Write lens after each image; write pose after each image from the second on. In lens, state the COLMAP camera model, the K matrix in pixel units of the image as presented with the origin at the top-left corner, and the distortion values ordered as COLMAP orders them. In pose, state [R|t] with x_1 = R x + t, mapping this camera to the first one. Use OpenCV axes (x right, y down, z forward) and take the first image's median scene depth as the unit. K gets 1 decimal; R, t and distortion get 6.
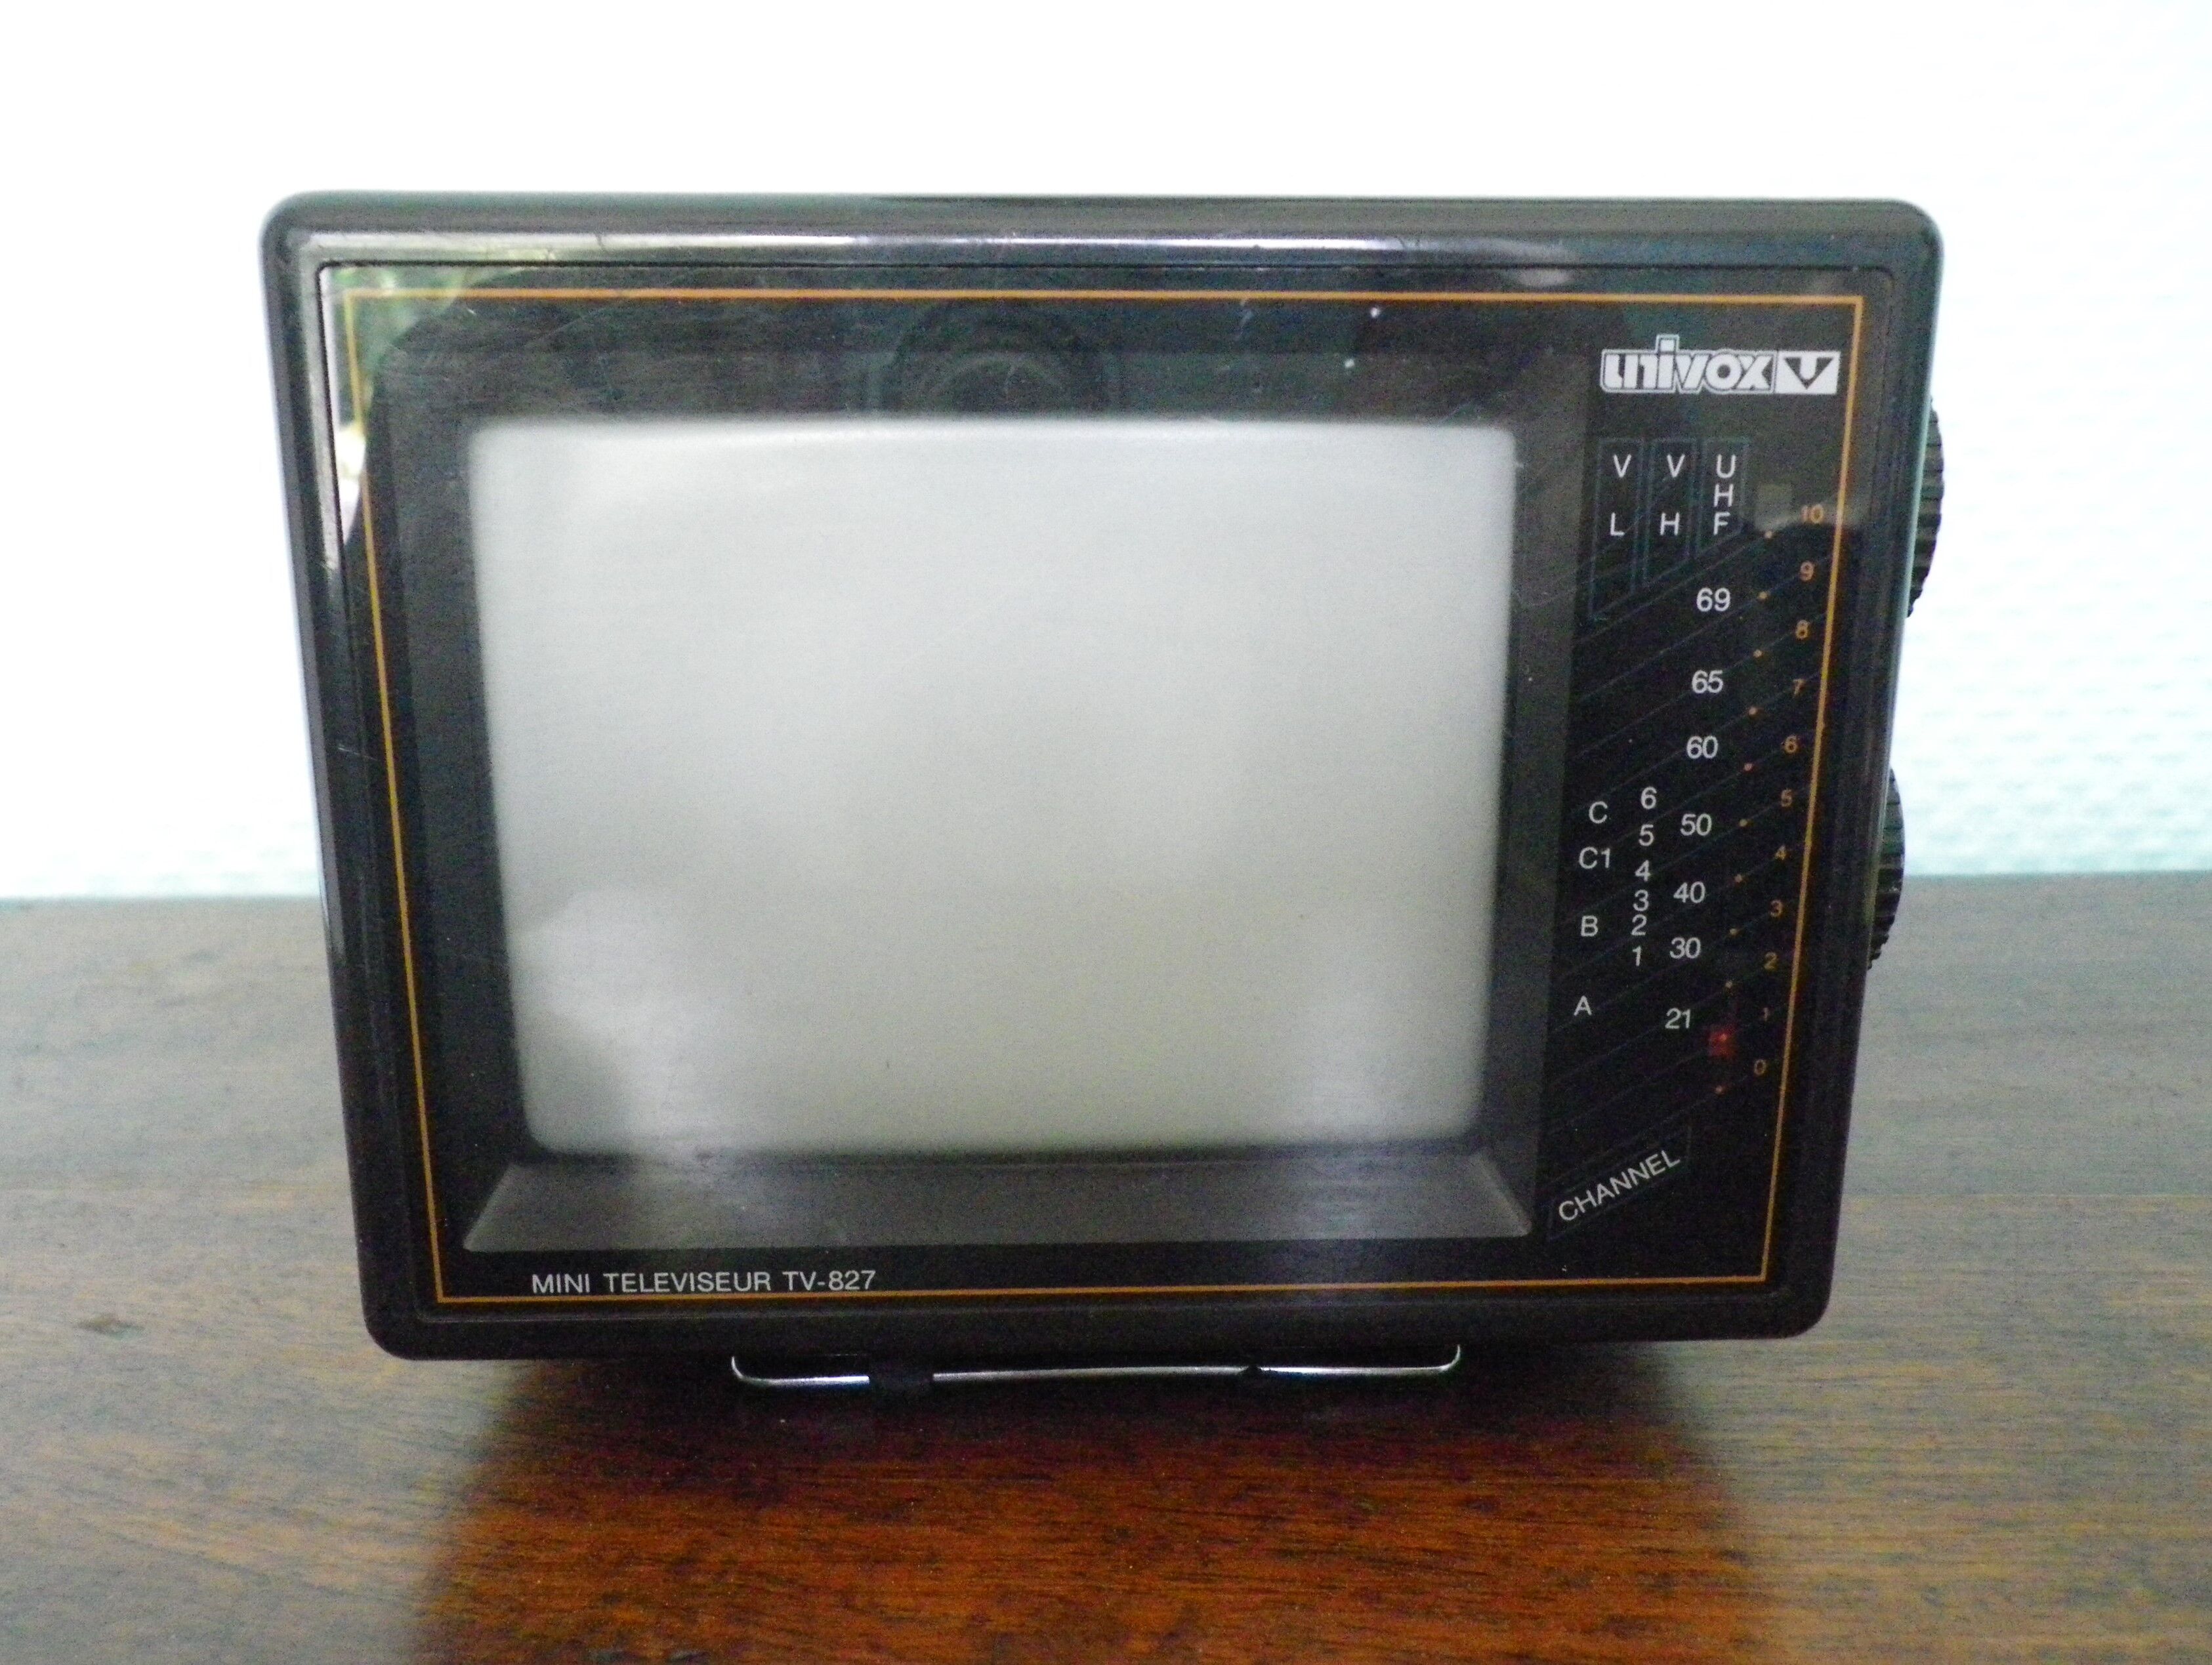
lens RADIAL K [[1670.3, 0, 1106.0], [0, 1670.3, 832.5], [0, 0, 1]] dist [-0.007229, 0.004327]
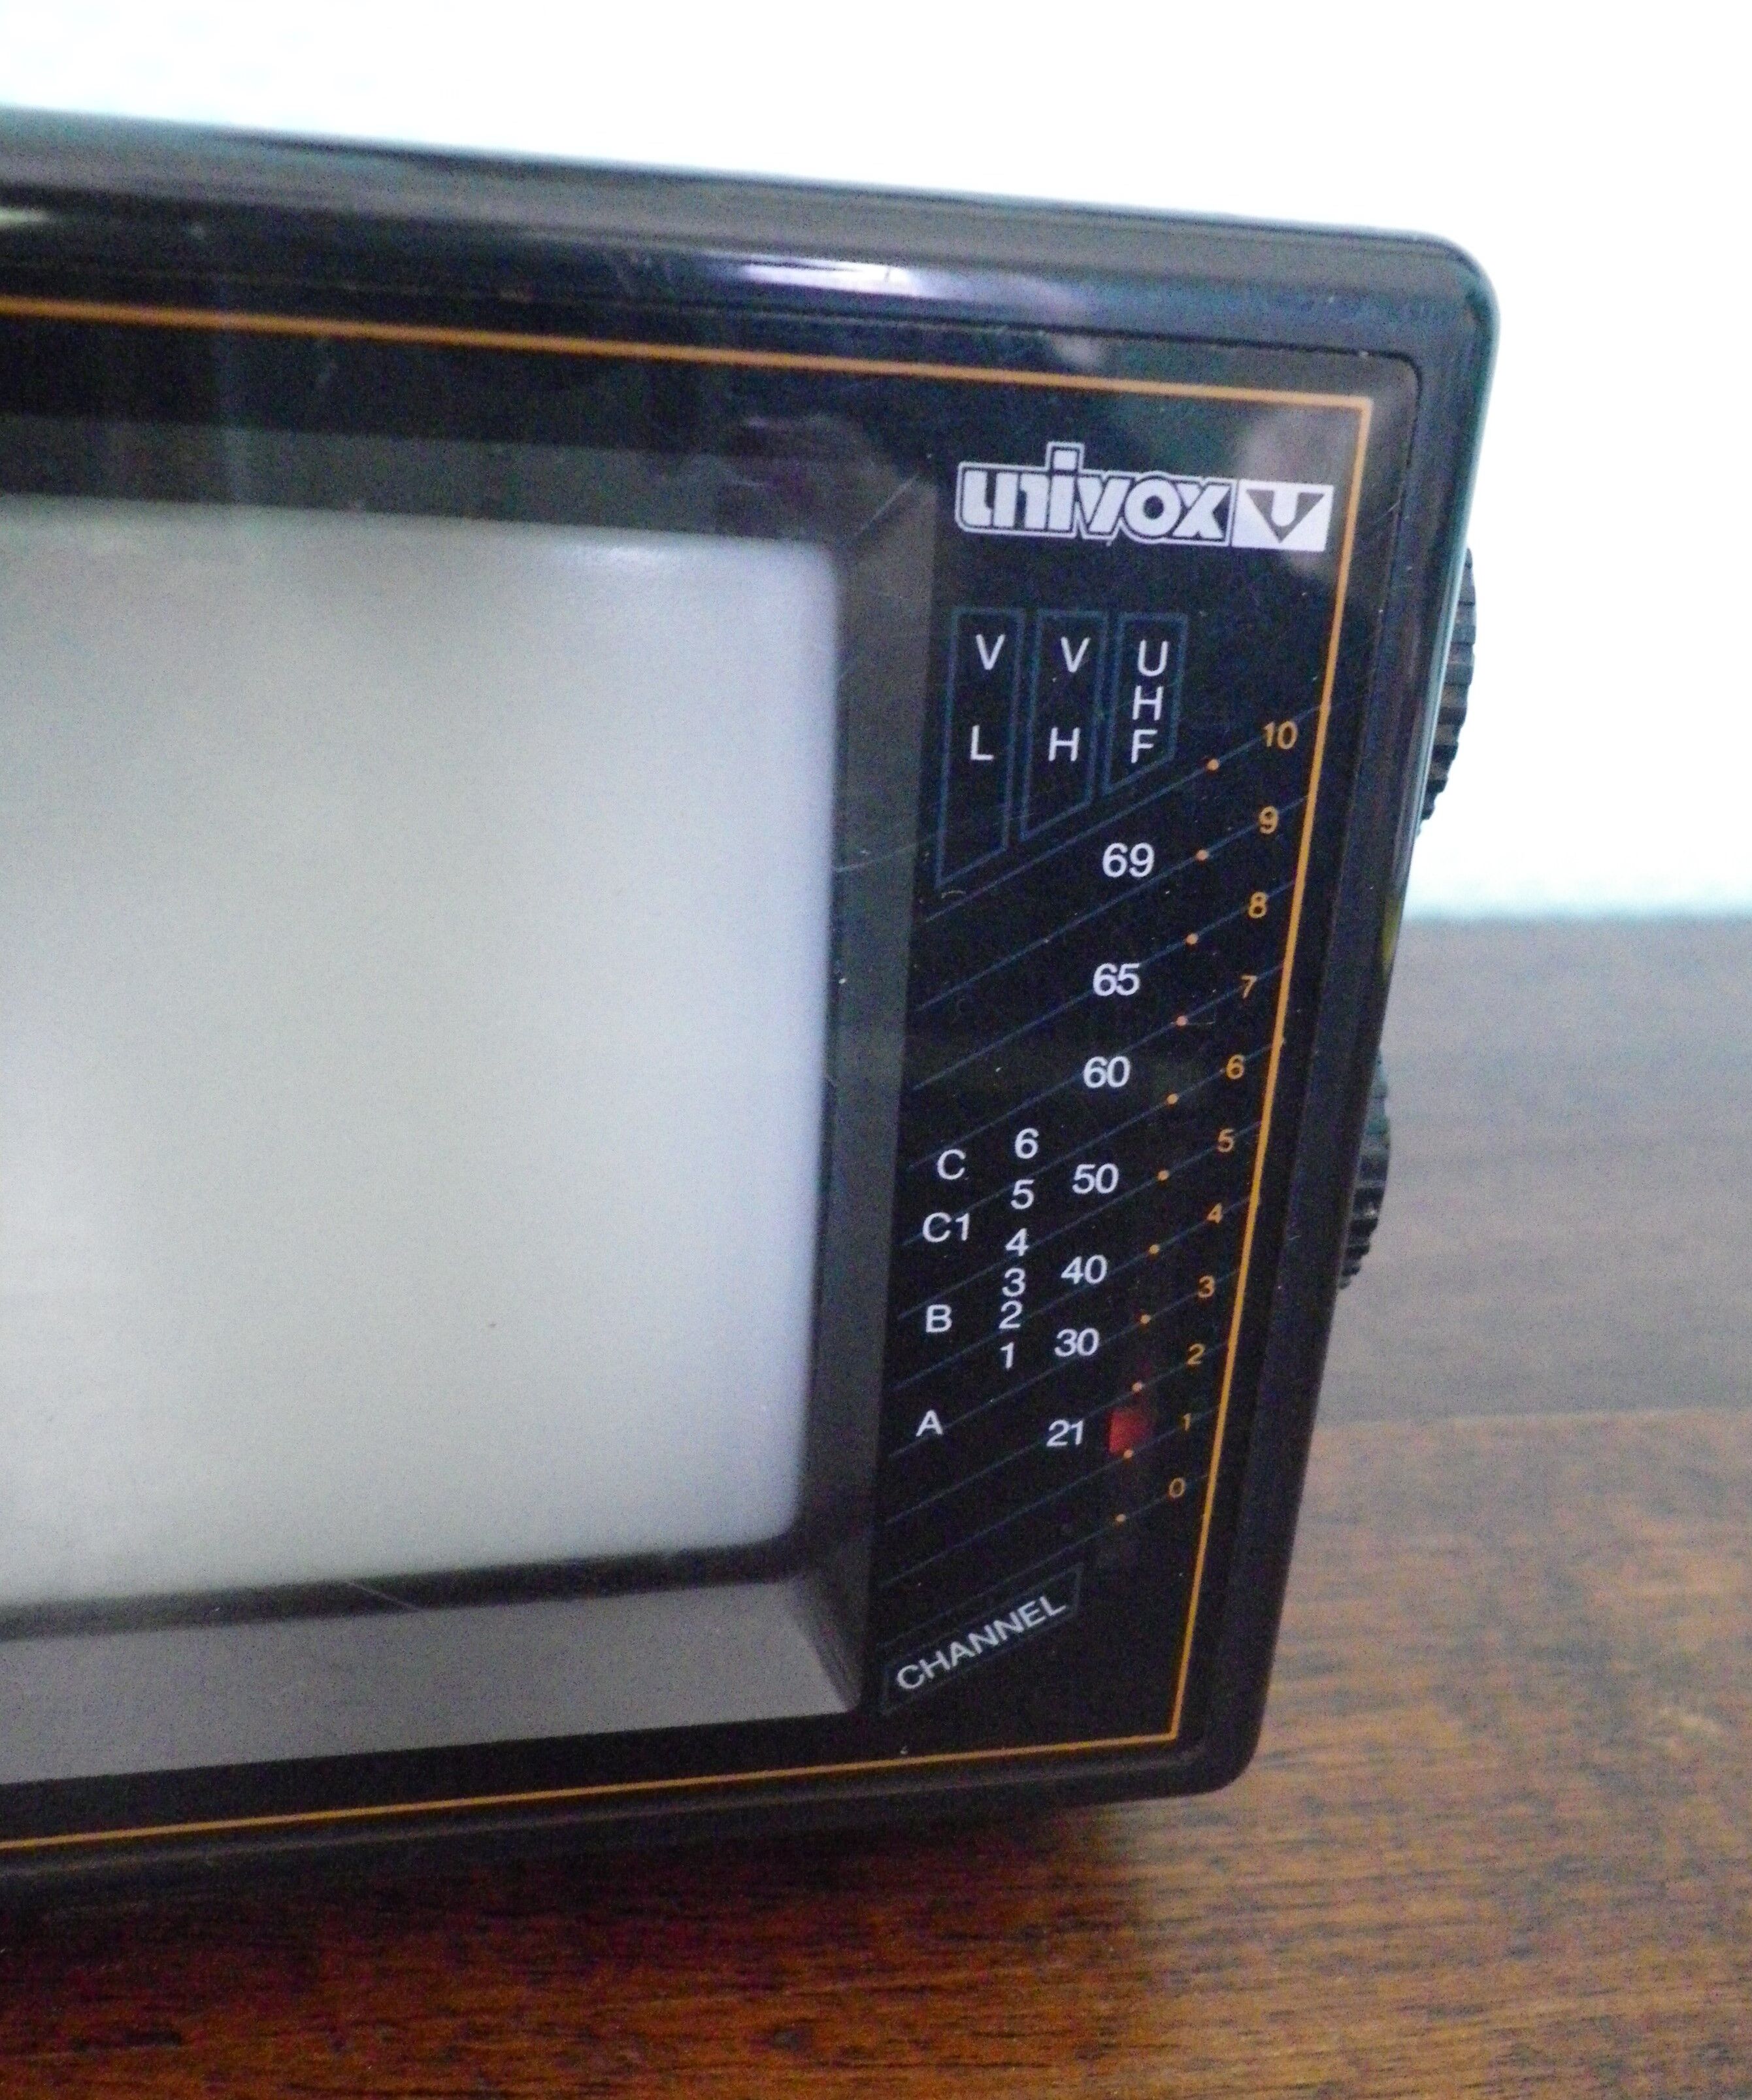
lens RADIAL K [[1897.5, 0, 876.0], [0, 1897.5, 1050.0], [0, 0, 1]] dist [0.017454, -0.092725]
pose [[0.983704, -0.002909, 0.179773, 0.121335], [-0.021392, 0.990873, 0.133091, -0.142412], [-0.178519, -0.134768, 0.974663, 0.262699]]
